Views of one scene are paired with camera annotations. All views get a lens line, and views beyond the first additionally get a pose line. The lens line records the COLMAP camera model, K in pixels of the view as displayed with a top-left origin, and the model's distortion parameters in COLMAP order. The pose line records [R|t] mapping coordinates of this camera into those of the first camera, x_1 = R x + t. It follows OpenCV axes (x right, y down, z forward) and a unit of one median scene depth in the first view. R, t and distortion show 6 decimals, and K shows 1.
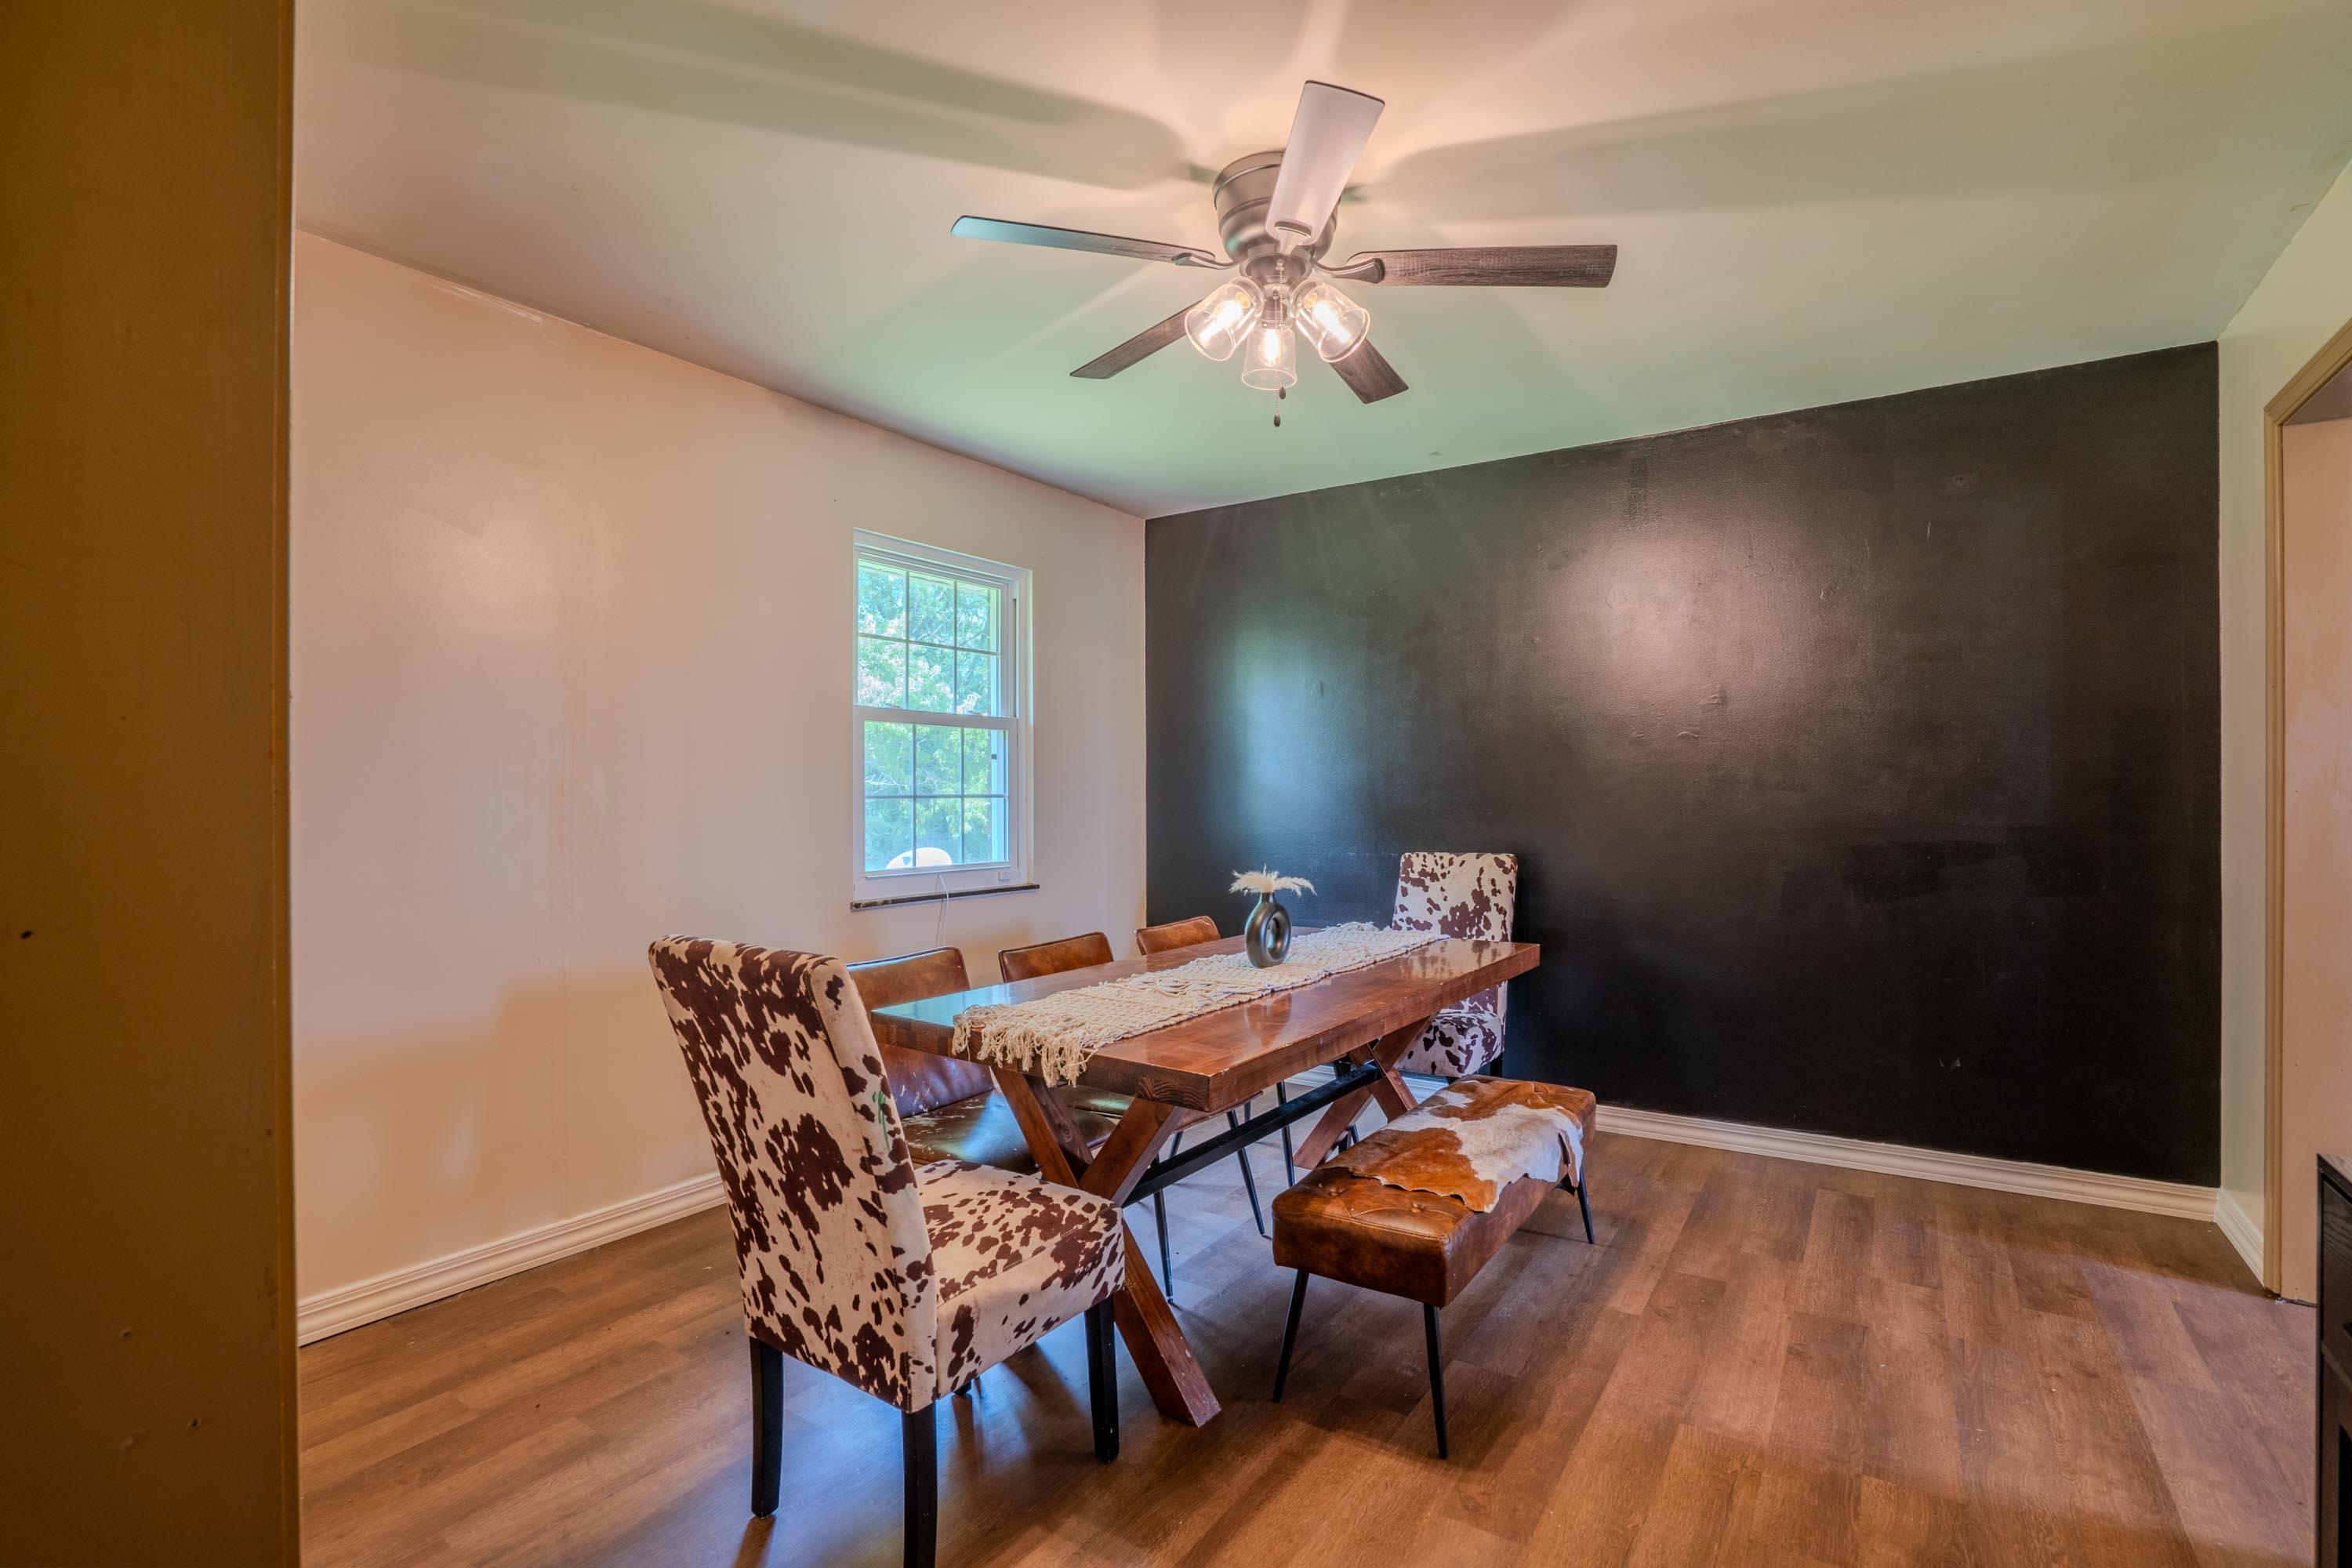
lens RADIAL K [[1108.1, 0, 1187.9], [0, 1108.1, 795.2], [0, 0, 1]] dist [-0.018800, 0.000553]
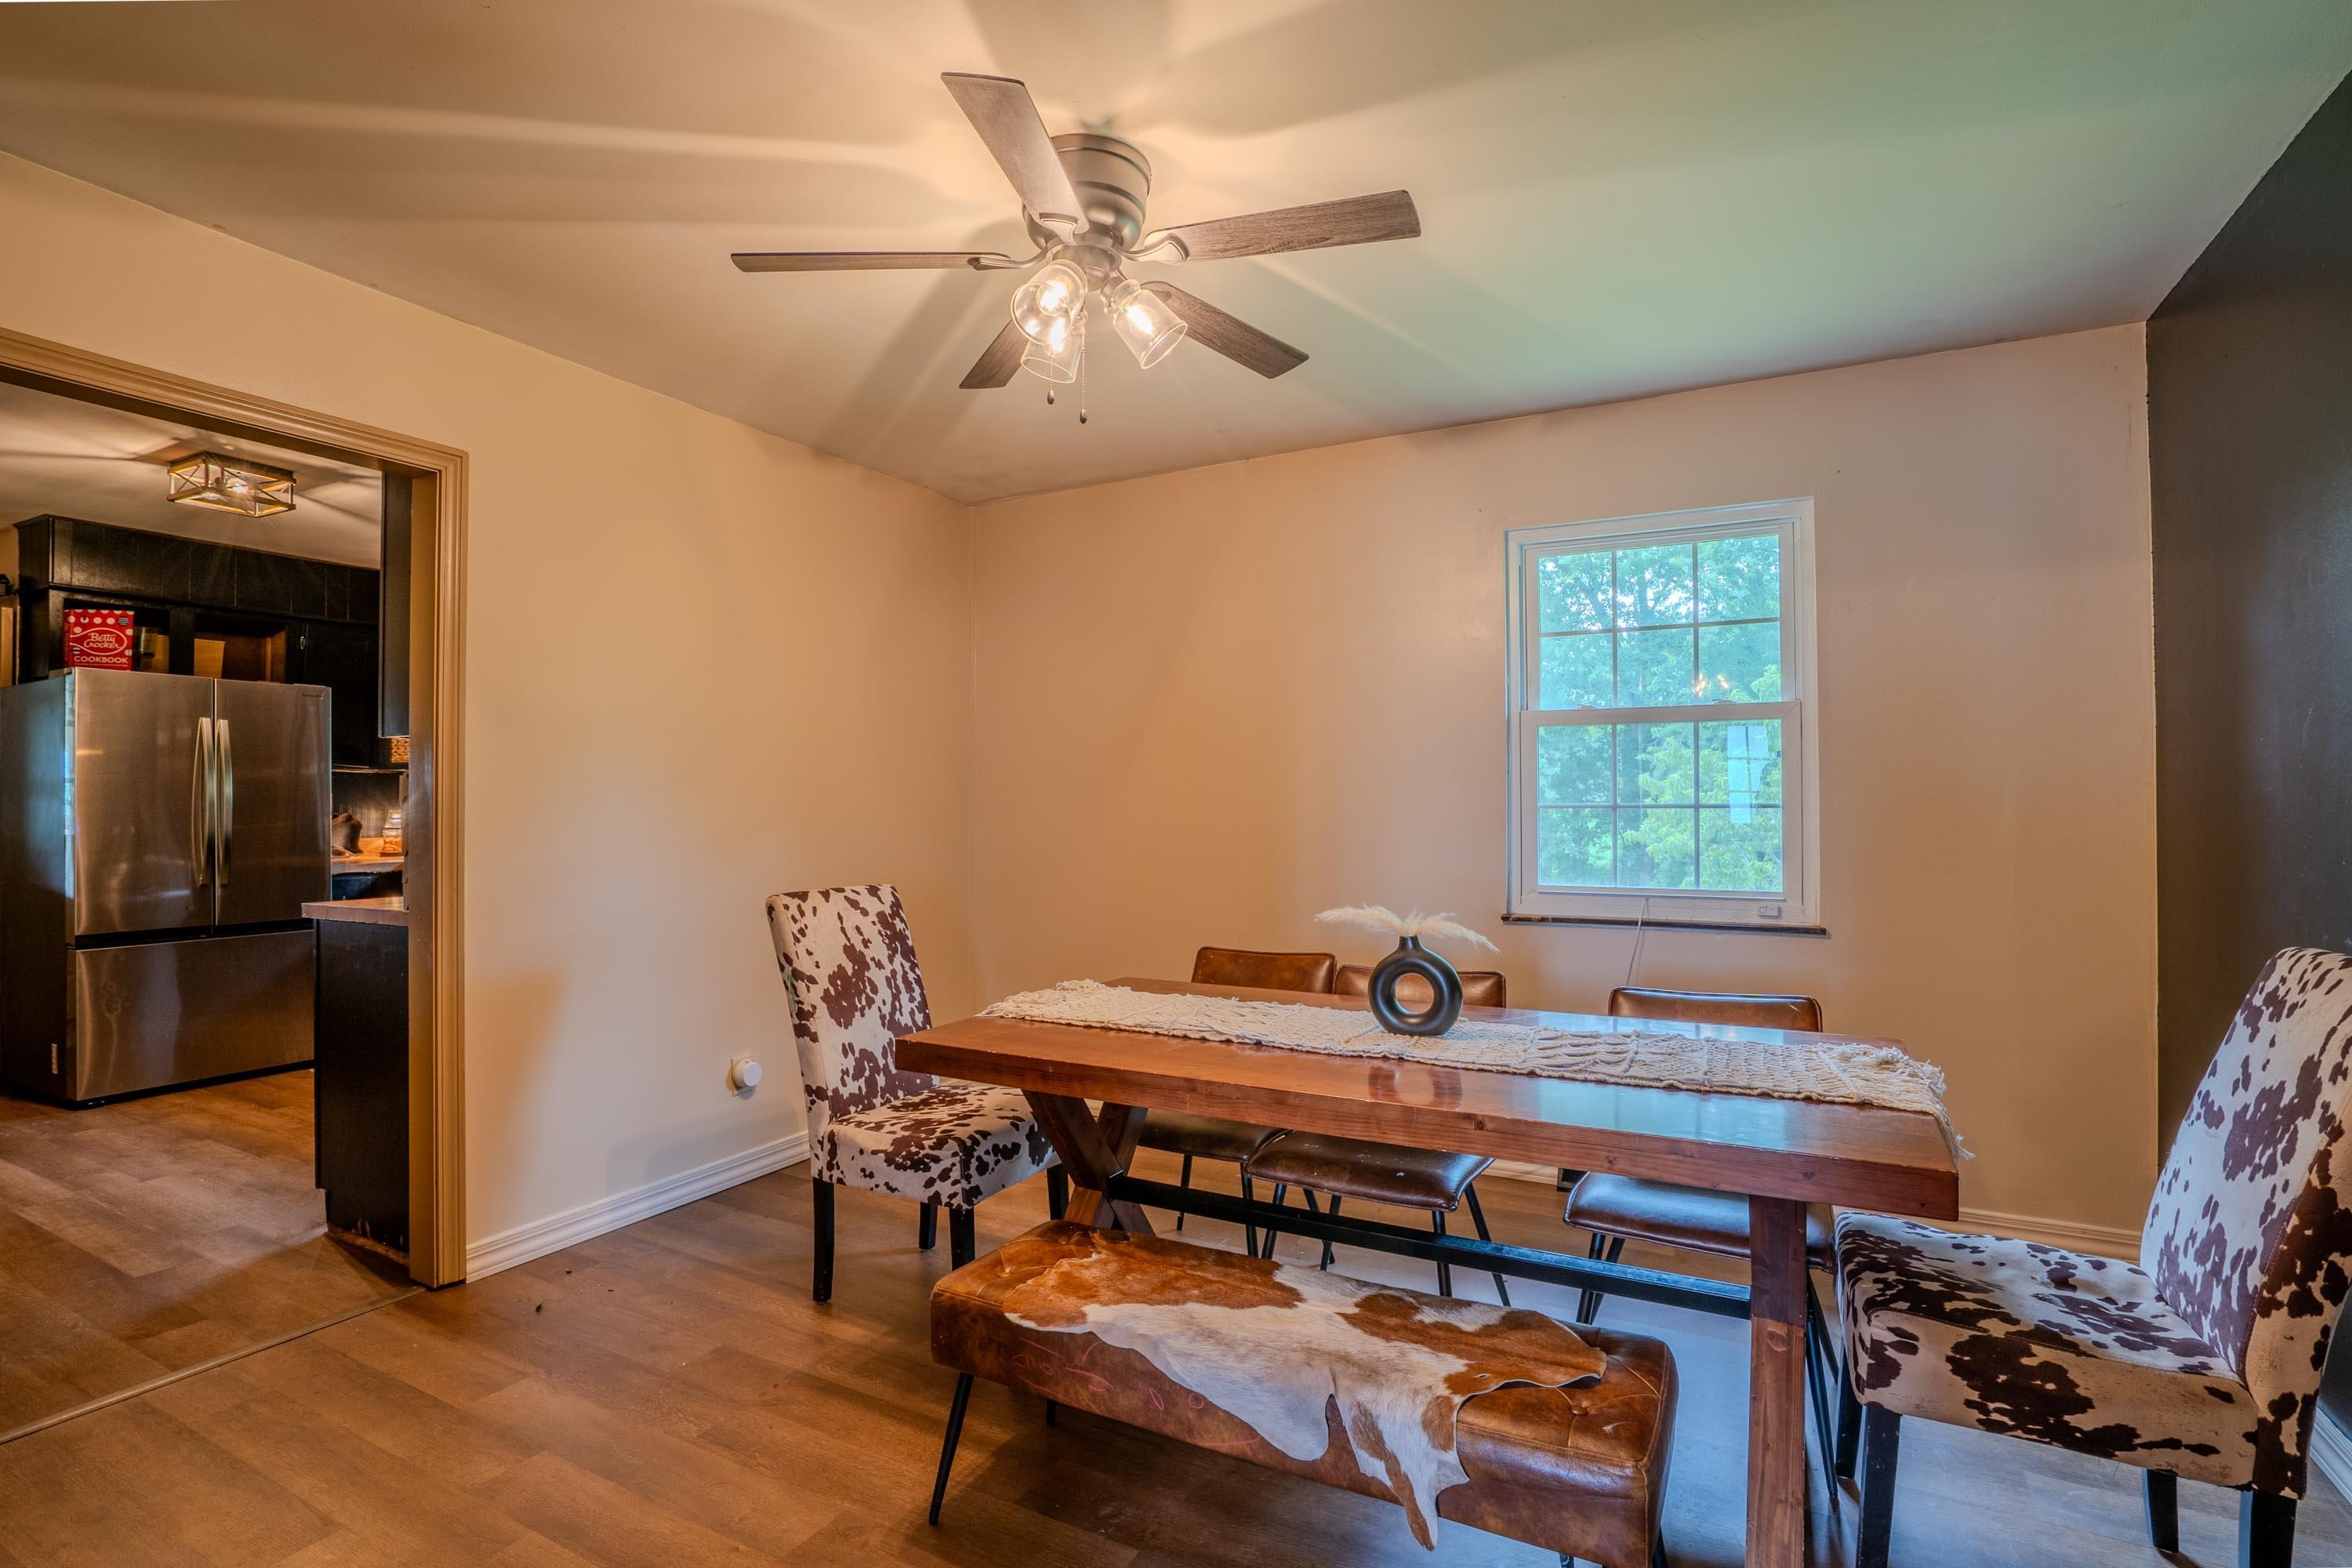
lens RADIAL K [[1108.1, 0, 1187.9], [0, 1108.1, 795.2], [0, 0, 1]] dist [-0.018800, 0.000553]
pose [[0.084062, -0.004998, -0.996448, 0.884413], [0.004421, 0.999979, -0.004643, -0.008757], [0.996451, -0.004015, 0.084082, 0.850006]]
